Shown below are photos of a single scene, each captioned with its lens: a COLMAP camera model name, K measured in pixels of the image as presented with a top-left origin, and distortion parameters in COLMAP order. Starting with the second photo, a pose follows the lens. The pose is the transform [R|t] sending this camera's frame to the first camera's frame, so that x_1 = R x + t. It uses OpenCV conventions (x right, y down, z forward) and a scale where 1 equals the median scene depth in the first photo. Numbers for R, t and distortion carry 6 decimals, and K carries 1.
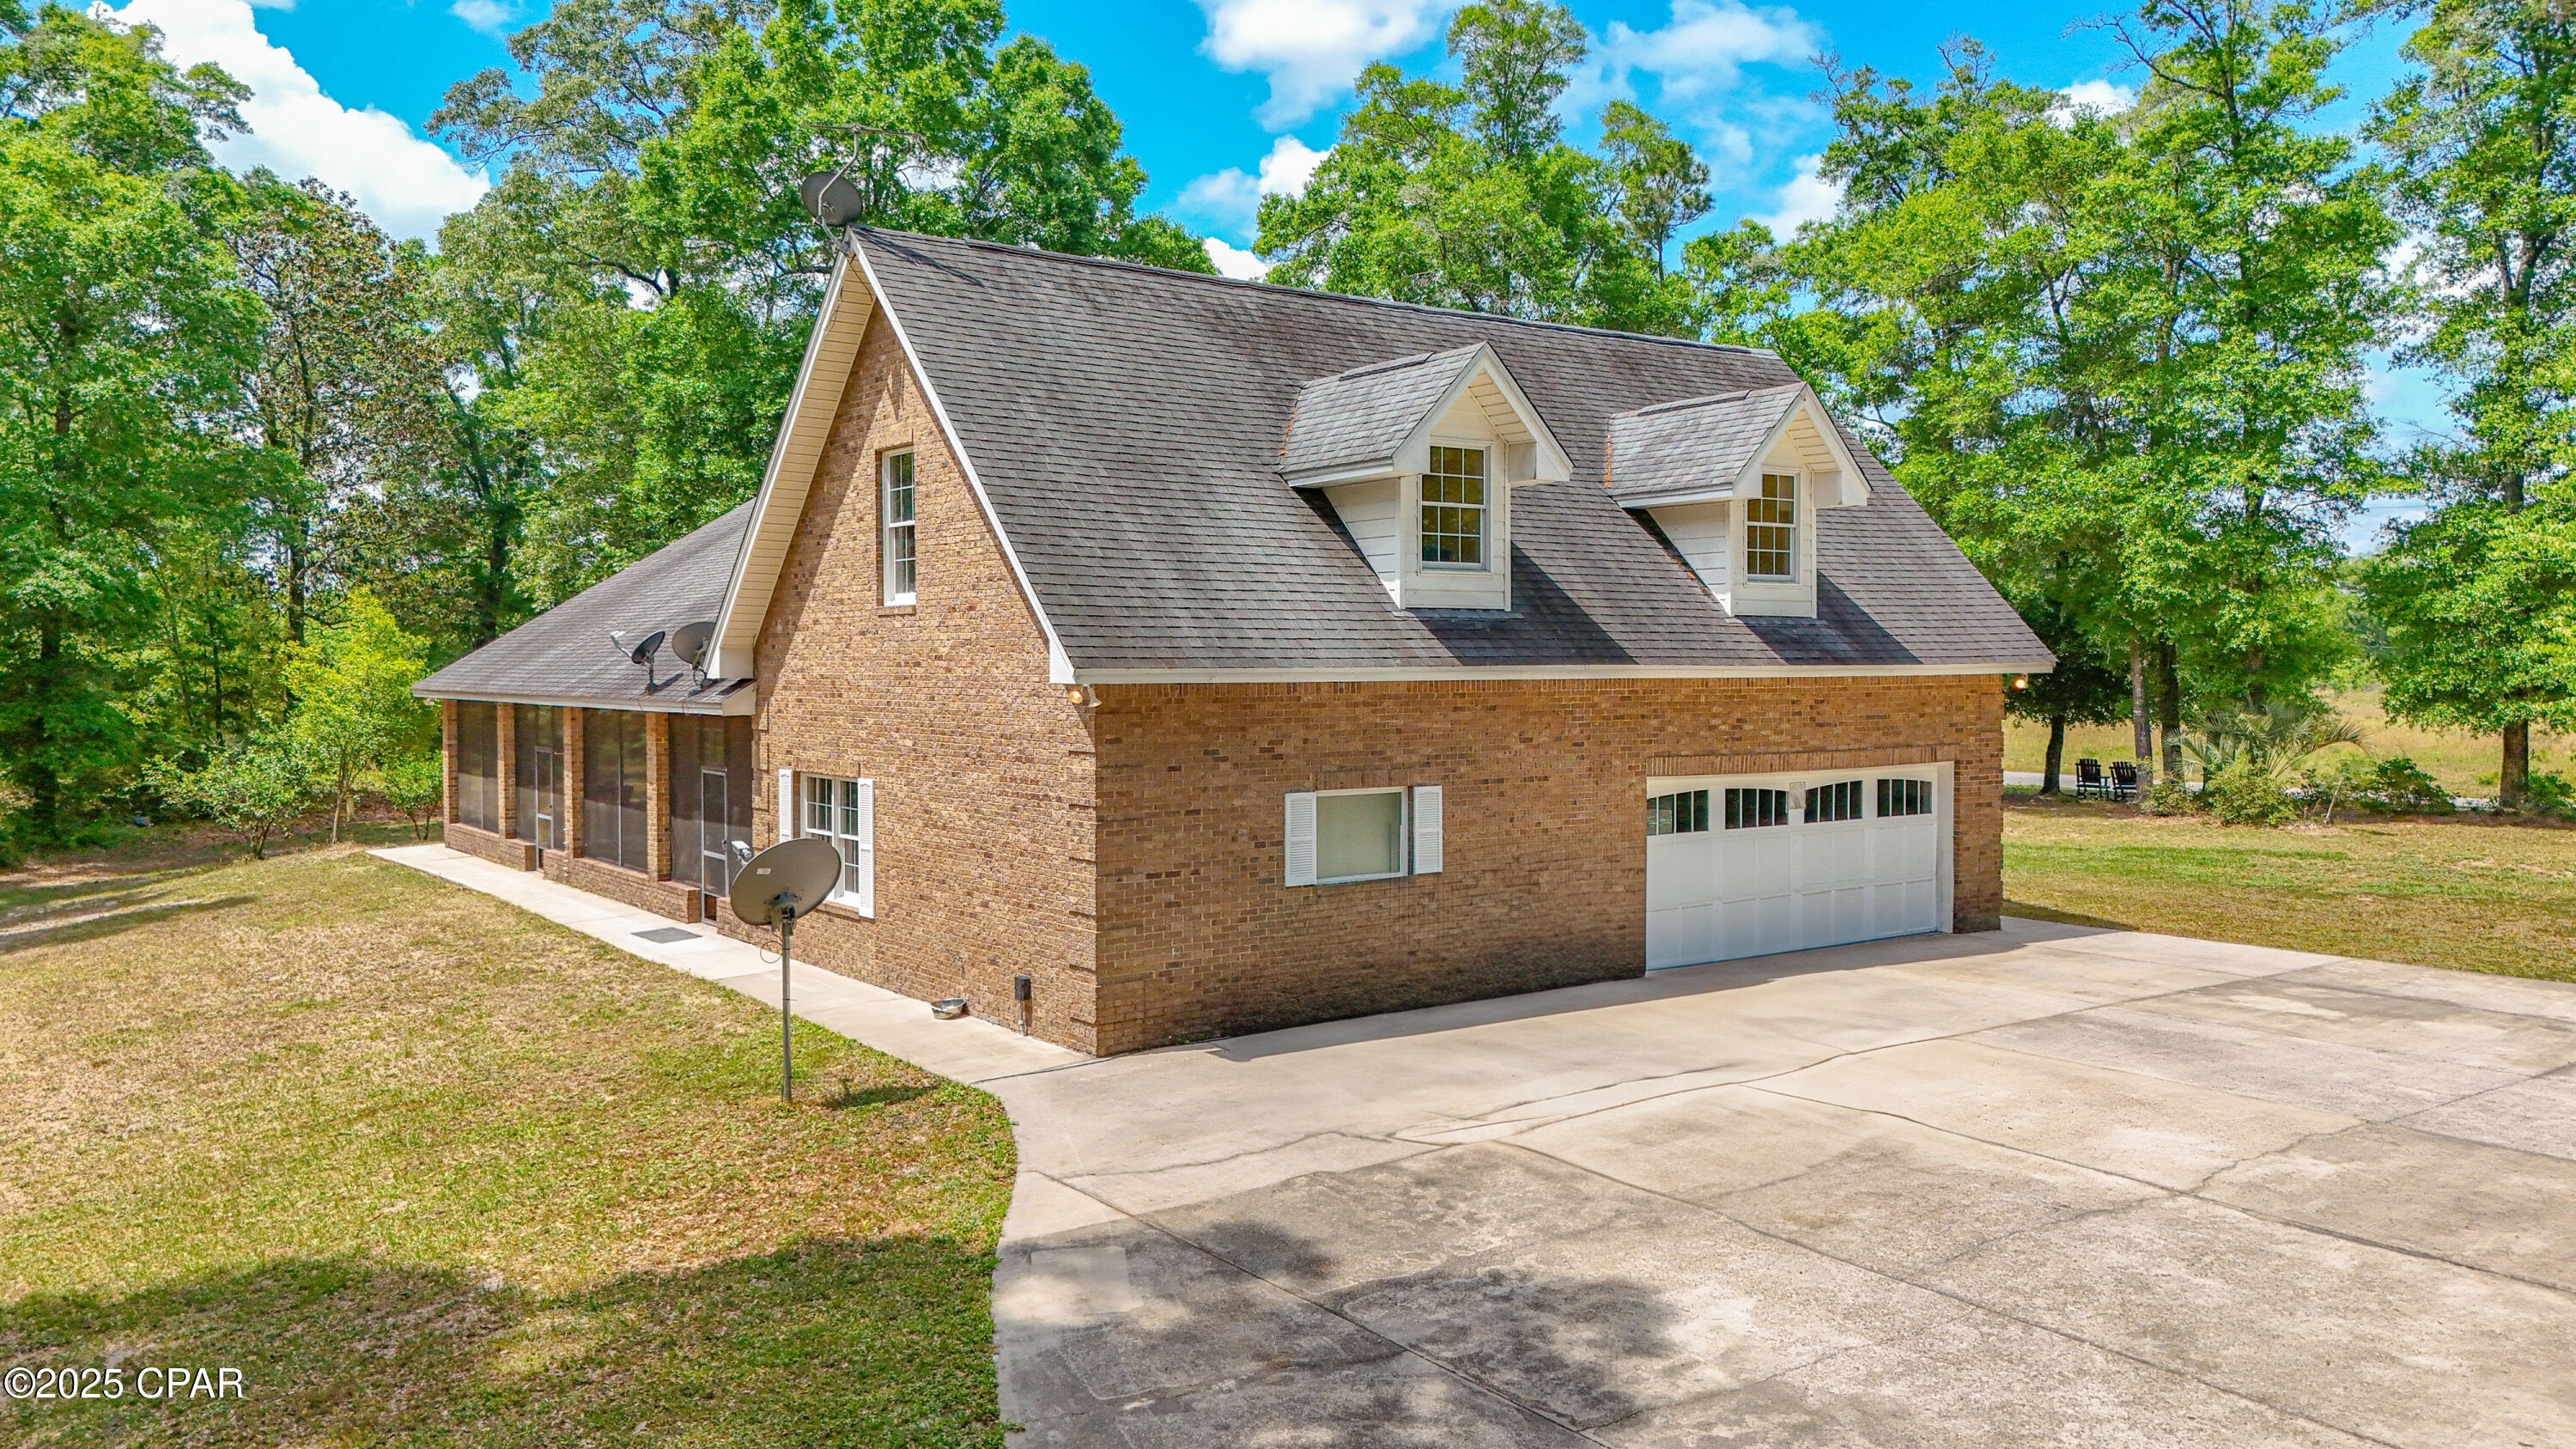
lens RADIAL K [[1926.7, 0, 1267.0], [0, 1926.7, 732.8], [0, 0, 1]] dist [0.100434, -0.008074]
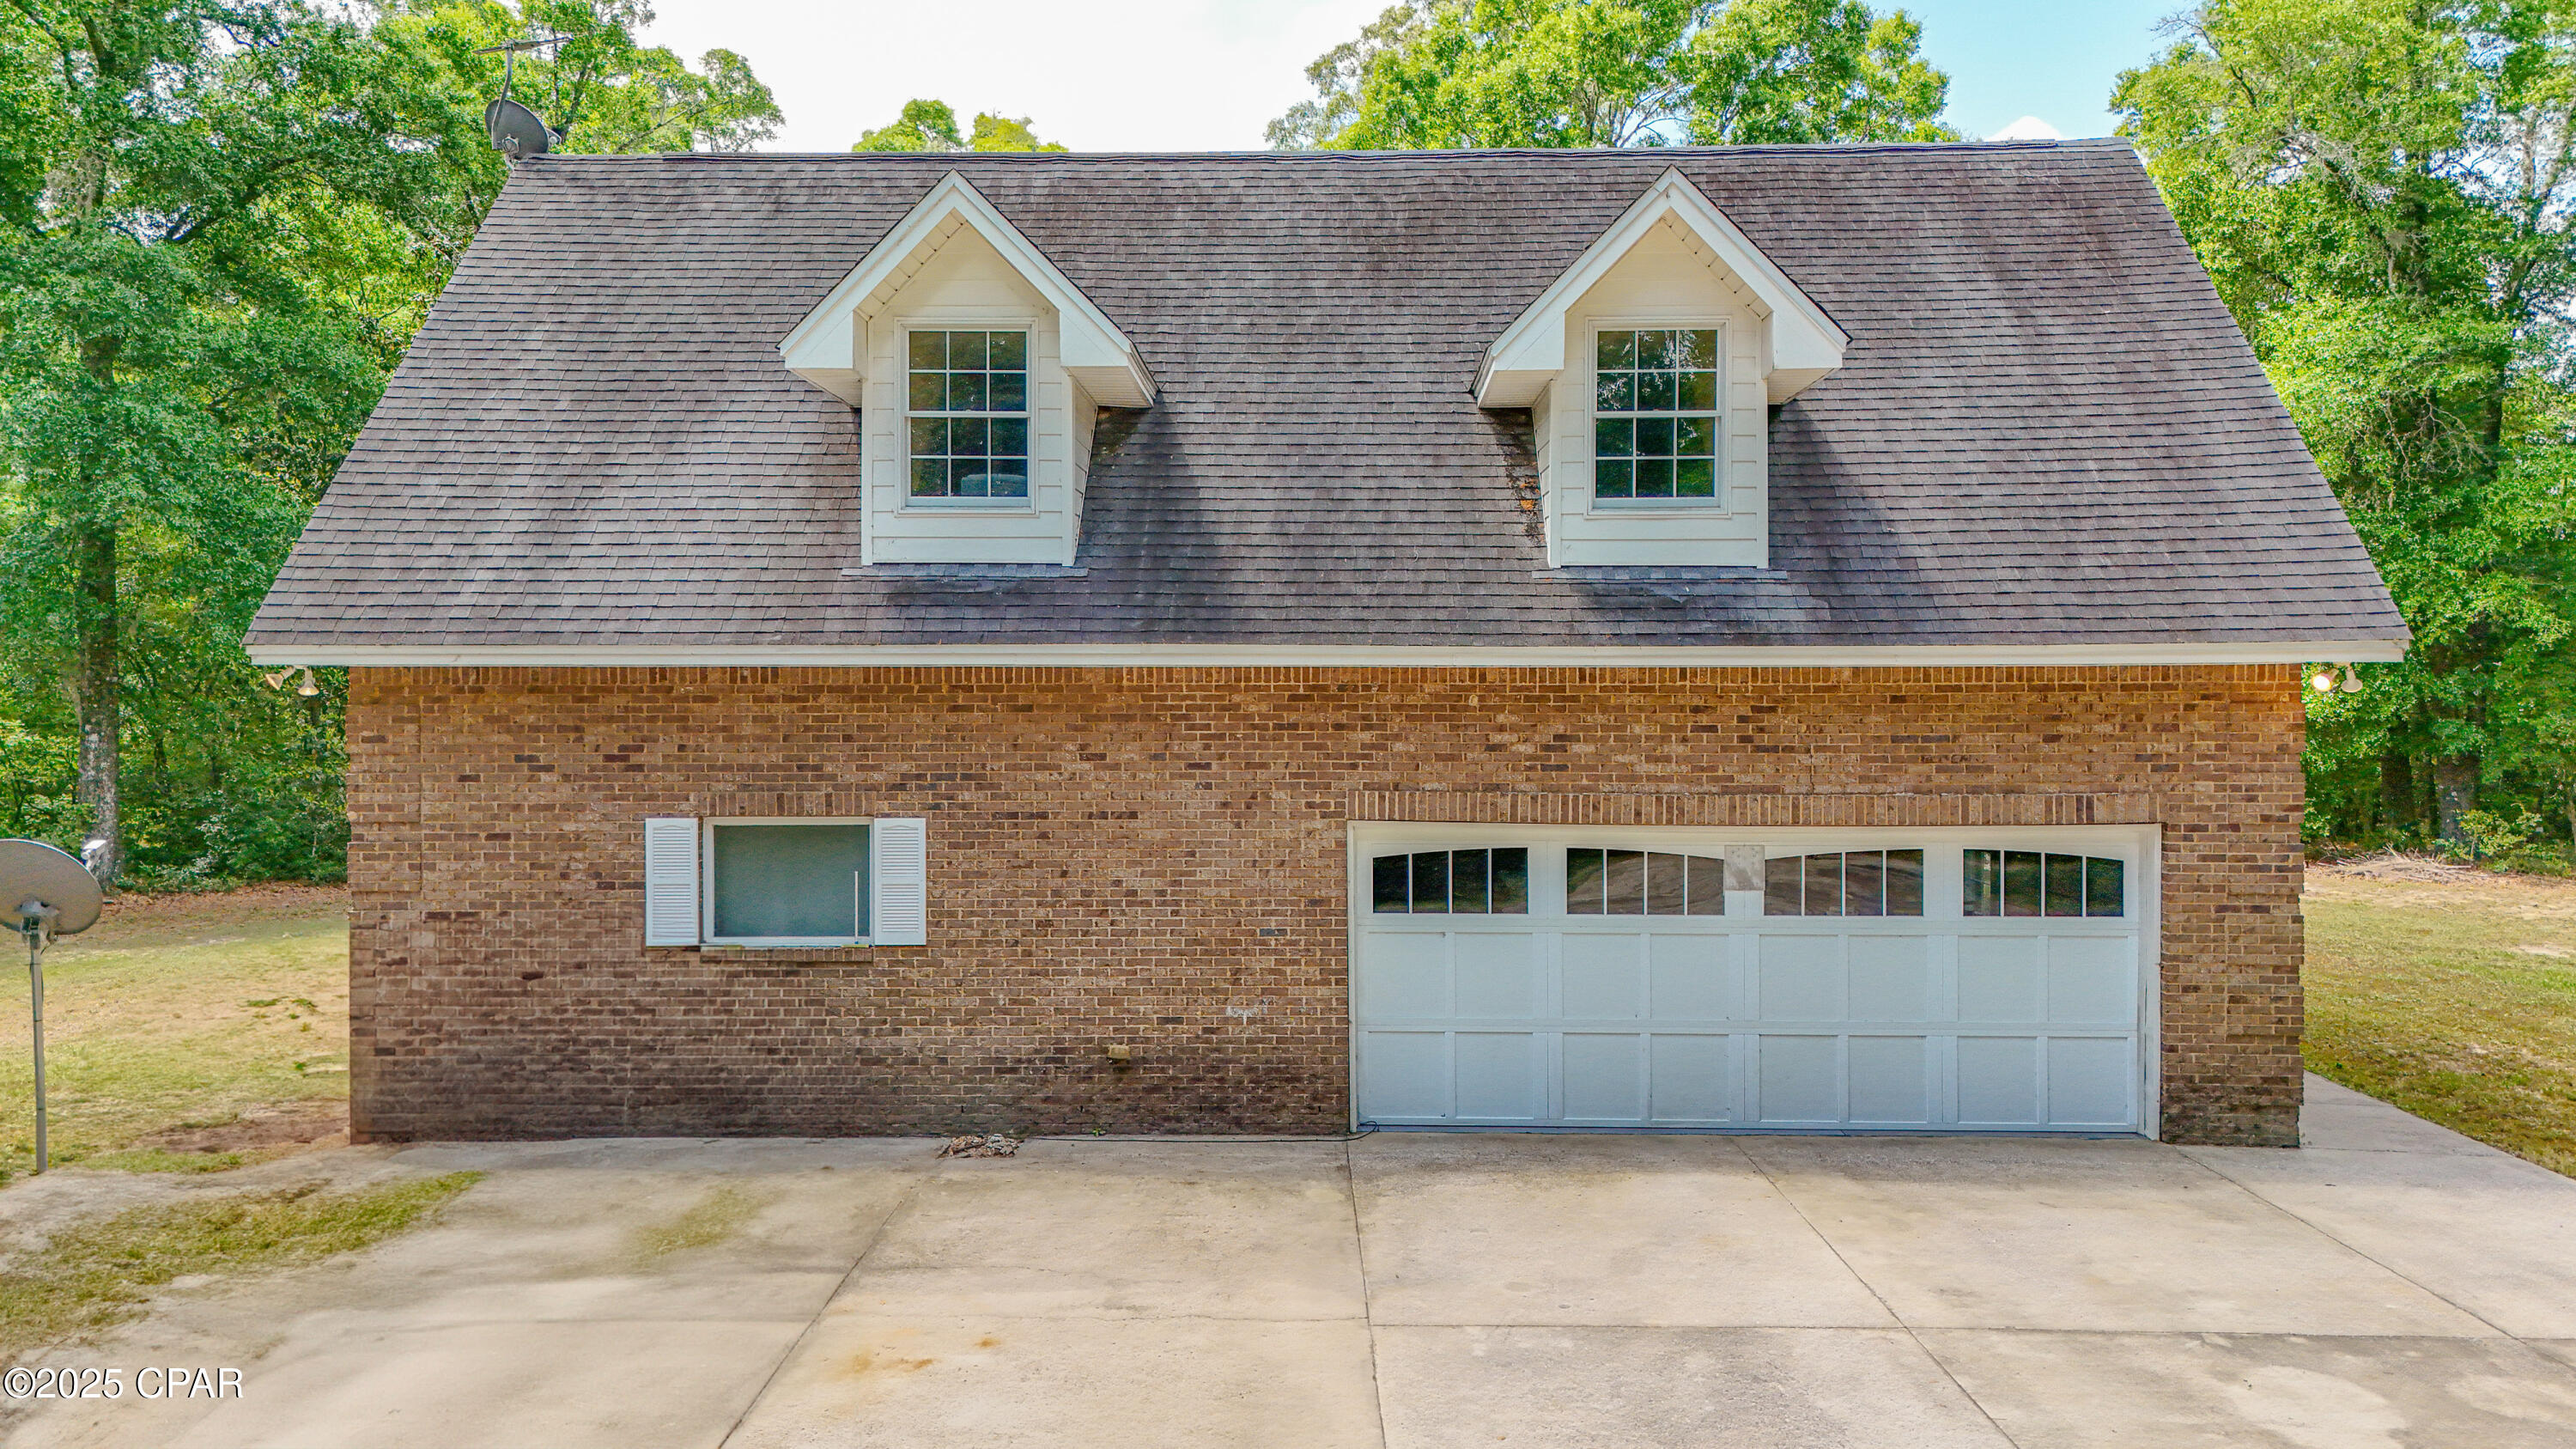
lens RADIAL K [[1926.7, 0, 1289.1], [0, 1926.7, 717.4], [0, 0, 1]] dist [0.100434, -0.008074]
pose [[0.788938, 0.022711, -0.614053, 0.565763], [-0.023205, 0.999705, 0.007159, -0.015416], [0.614035, 0.008601, 0.789232, 0.481332]]
